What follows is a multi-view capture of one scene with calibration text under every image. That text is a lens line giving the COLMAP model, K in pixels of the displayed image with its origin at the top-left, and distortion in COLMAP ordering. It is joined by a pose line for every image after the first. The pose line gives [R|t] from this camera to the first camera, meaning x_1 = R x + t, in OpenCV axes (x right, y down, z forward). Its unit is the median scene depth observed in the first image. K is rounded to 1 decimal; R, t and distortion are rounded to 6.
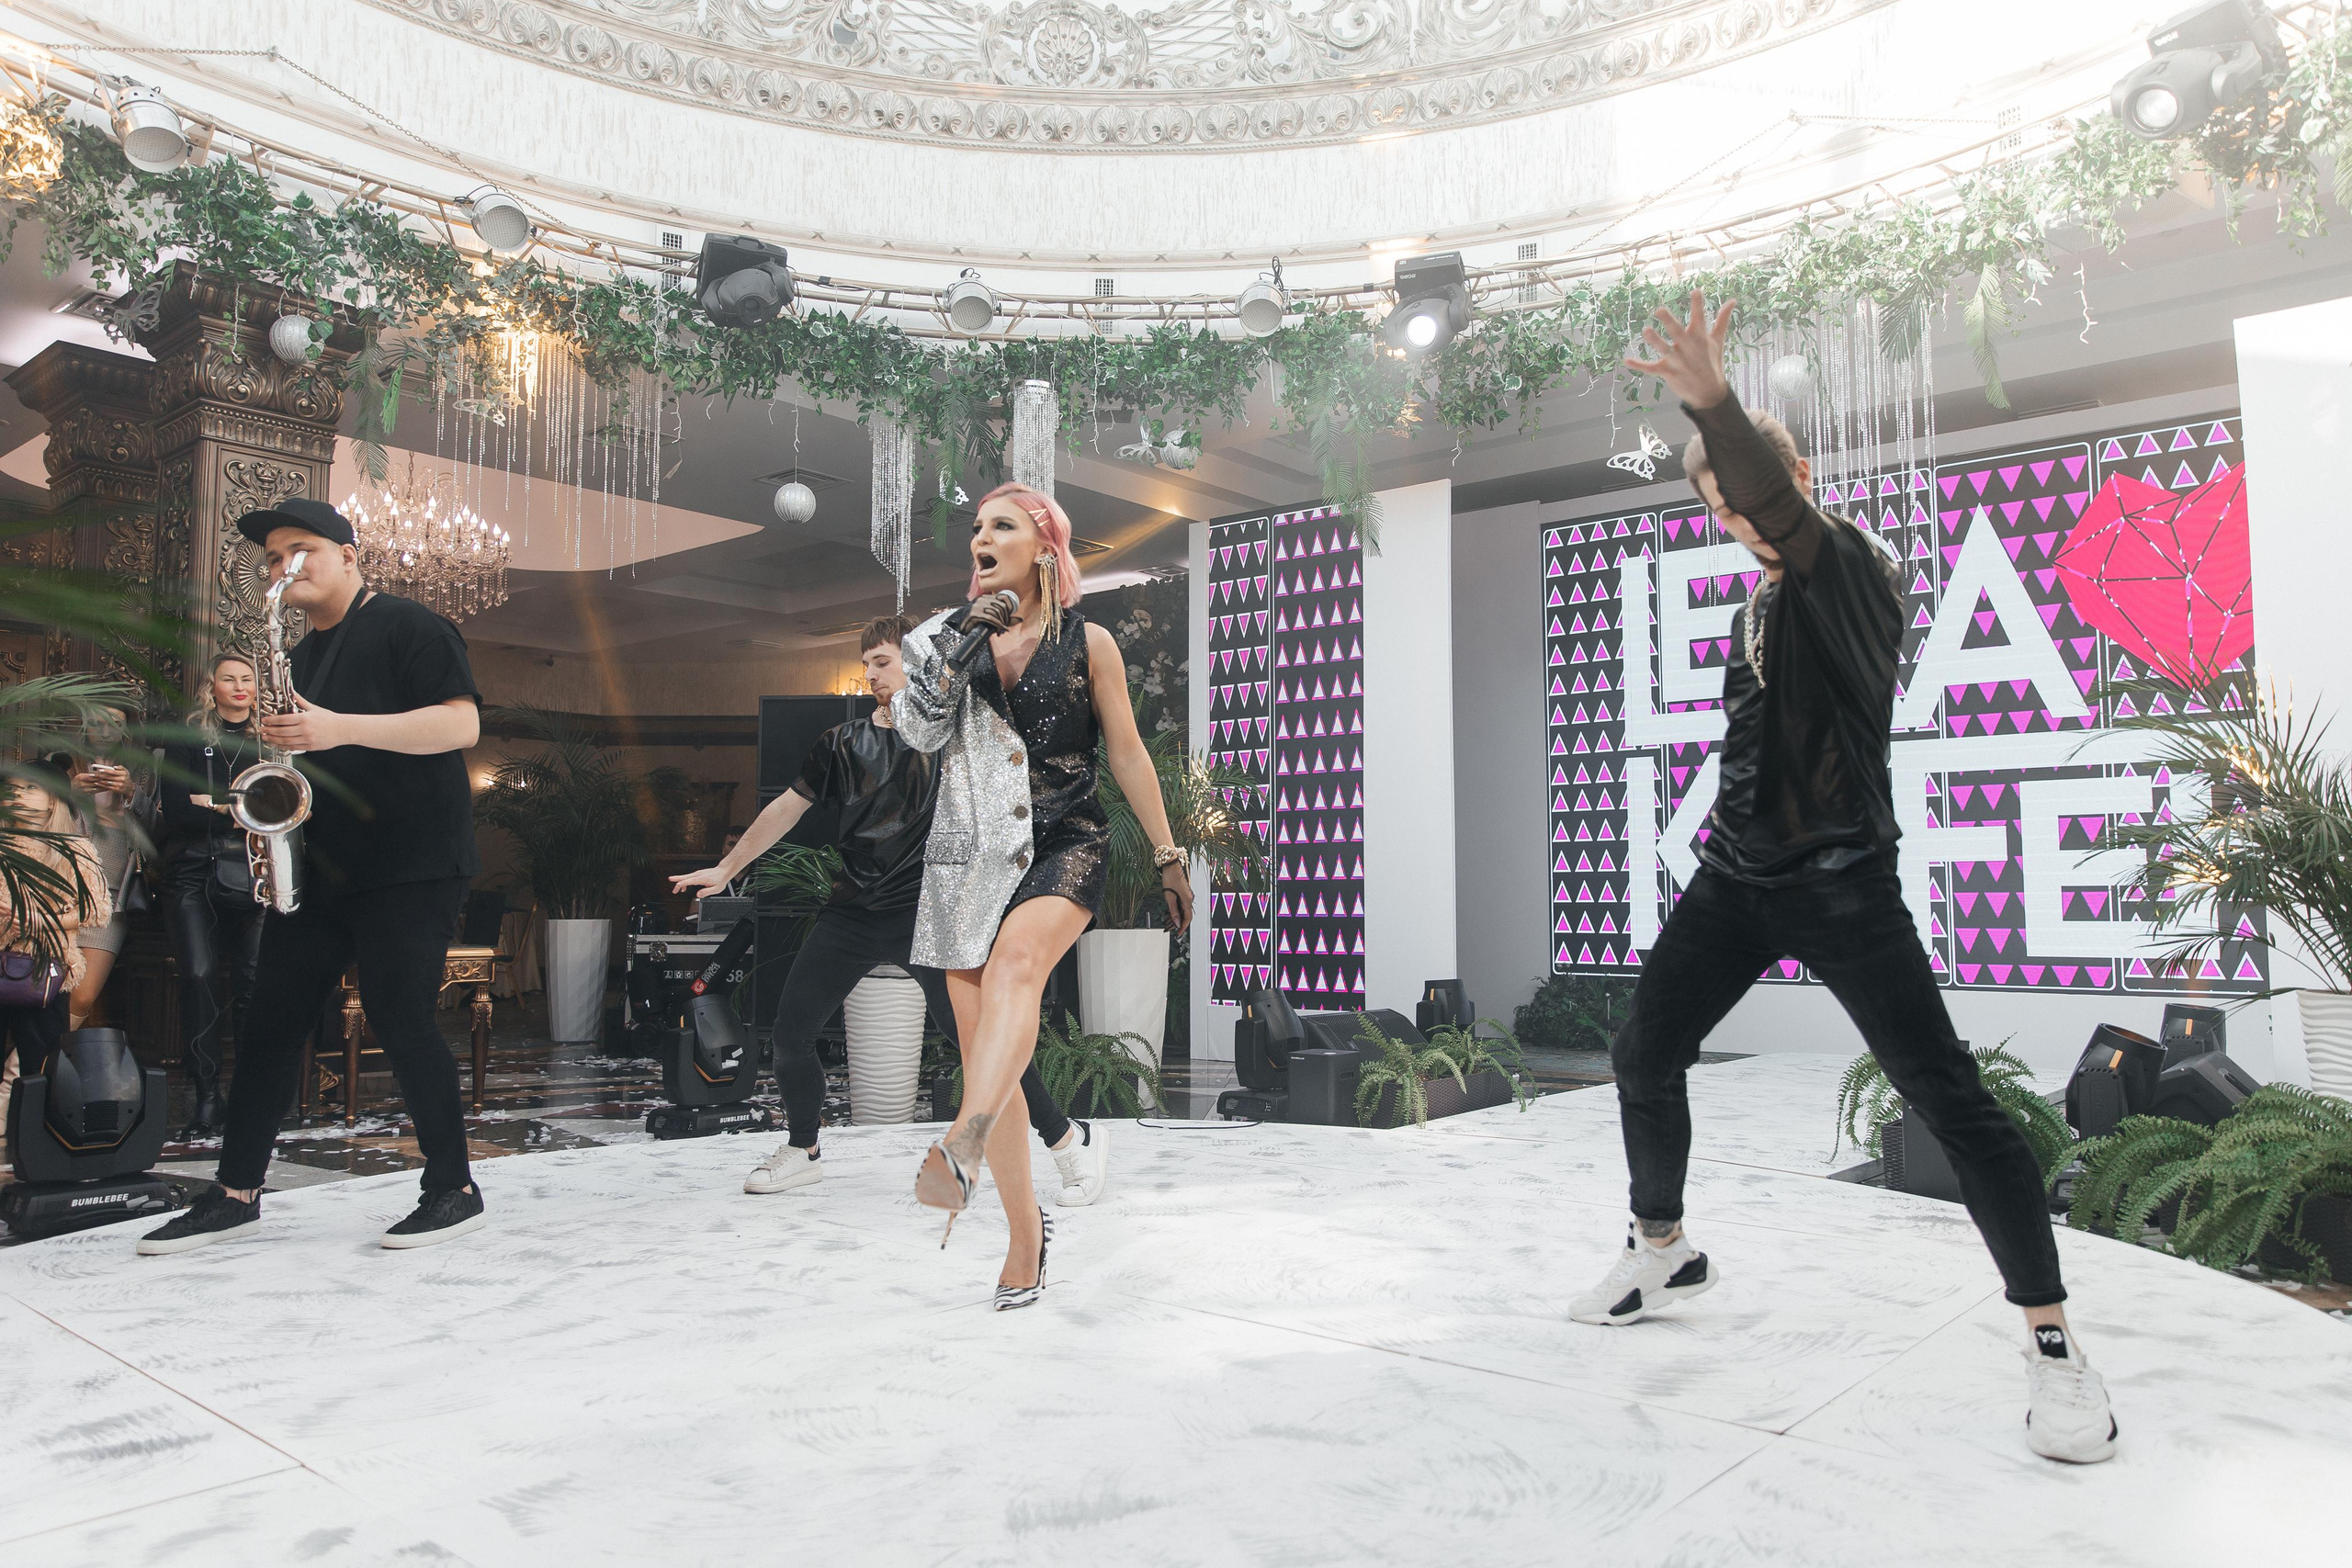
lens RADIAL K [[1587.3, 0, 1174.1], [0, 1587.3, 781.8], [0, 0, 1]] dist [-0.000281, -0.000074]
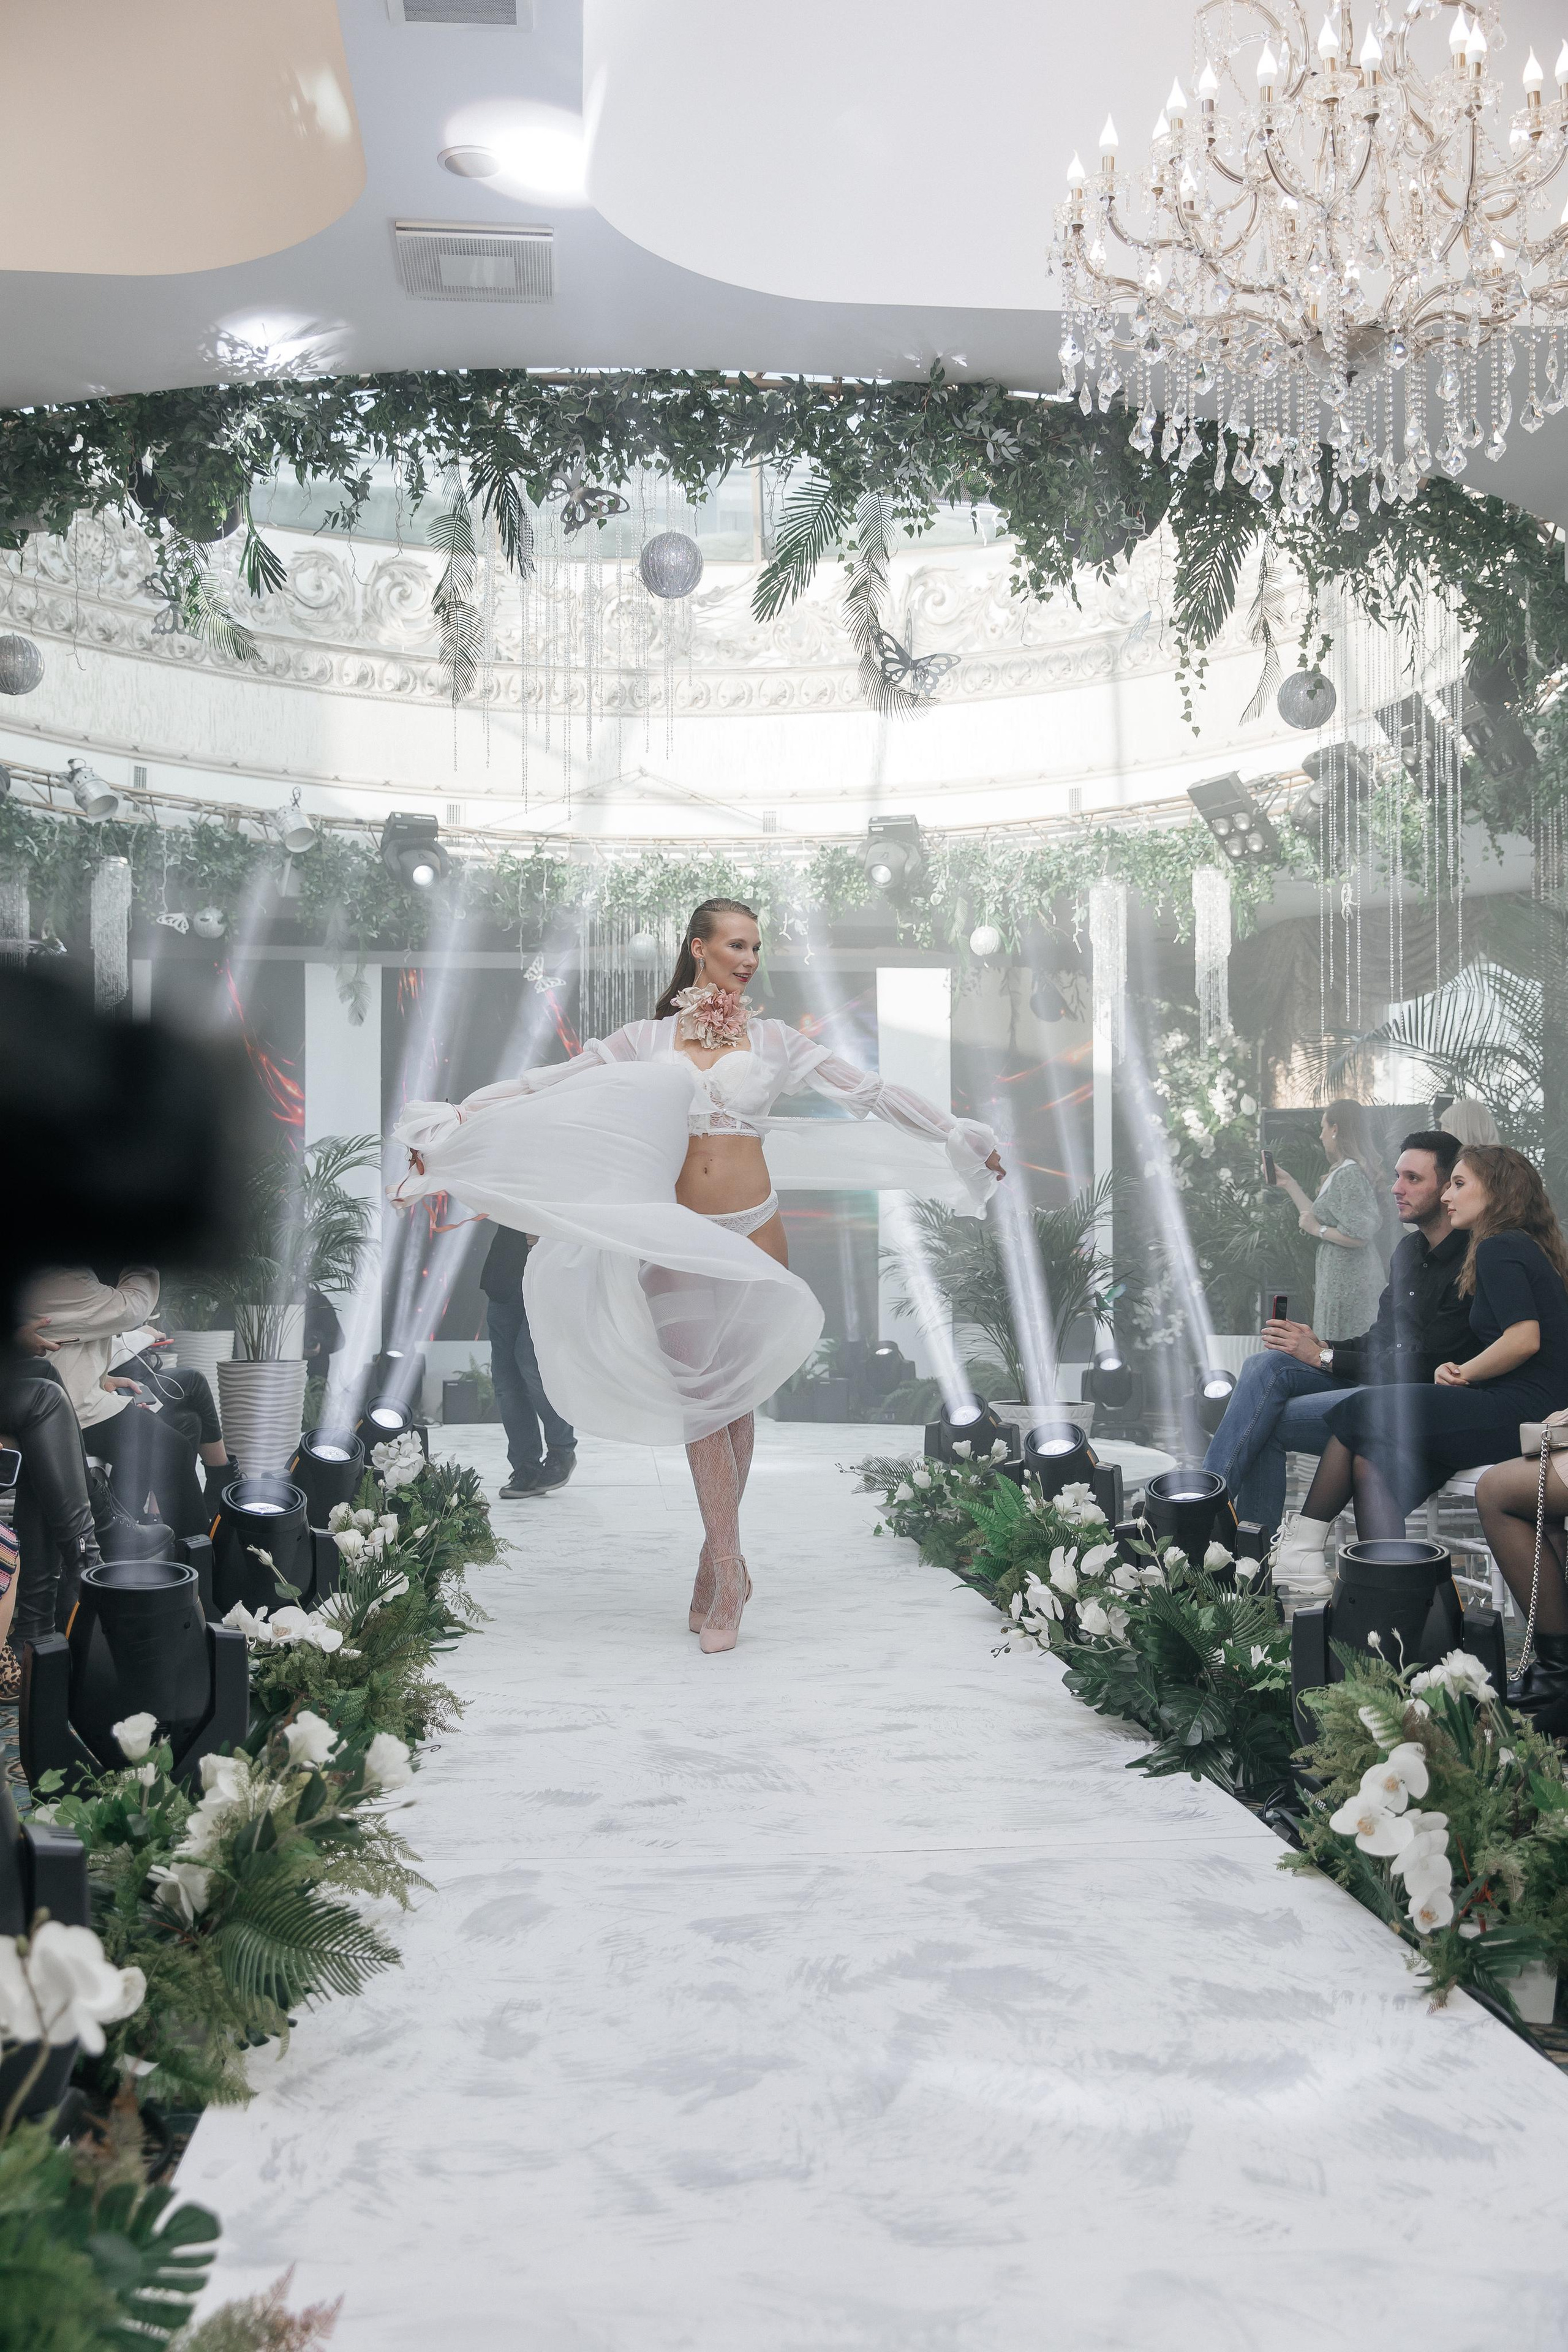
lens RADIAL K [[2348.3, 0, 784.0], [0, 2348.3, 1176.0], [0, 0, 1]] dist [0.028910, -0.003505]
pose [[0.697127, 0.023319, 0.716568, -0.979327], [-0.050979, 0.998553, 0.017100, -0.061739], [-0.715133, -0.048451, 0.697308, -0.612111]]
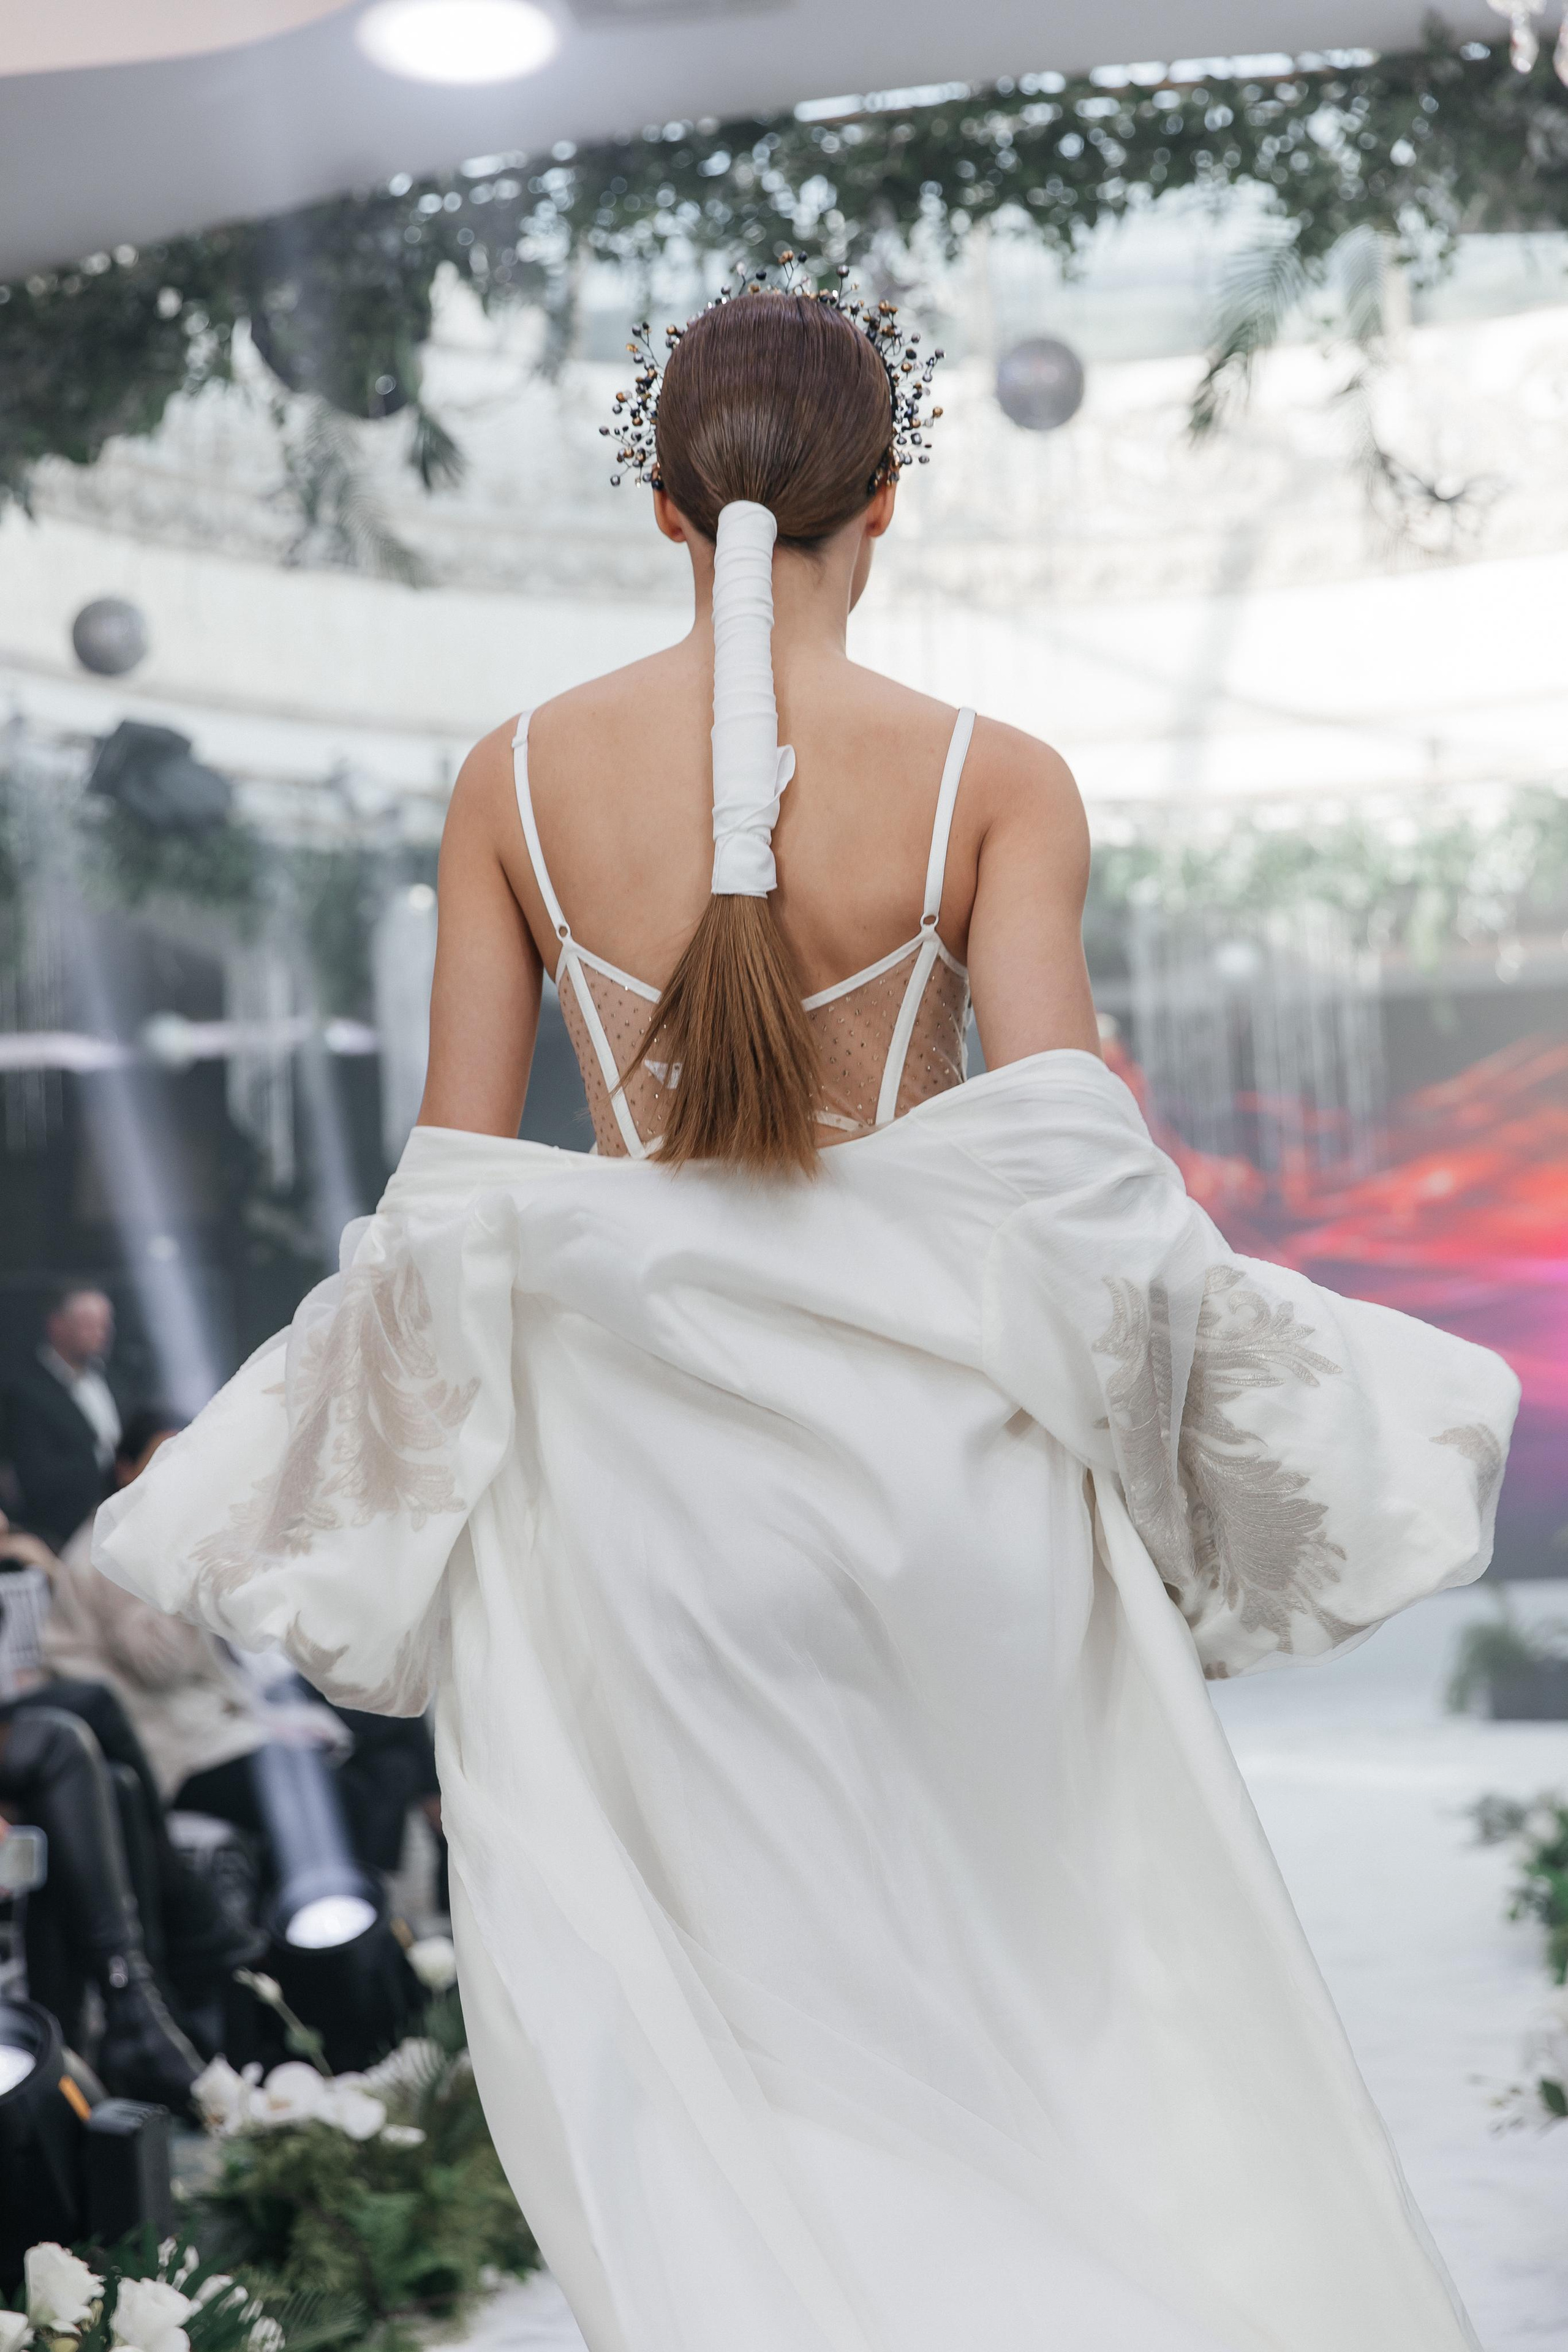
lens RADIAL K [[3759.1, 0, 789.9], [0, 3759.1, 1169.6], [0, 0, 1]] dist [-0.001743, -0.009369]
pose [[0.842805, 0.004903, 0.538196, -0.910399], [0.007006, 0.999774, -0.020079, -0.069452], [-0.538173, 0.020693, 0.842580, -0.670802]]
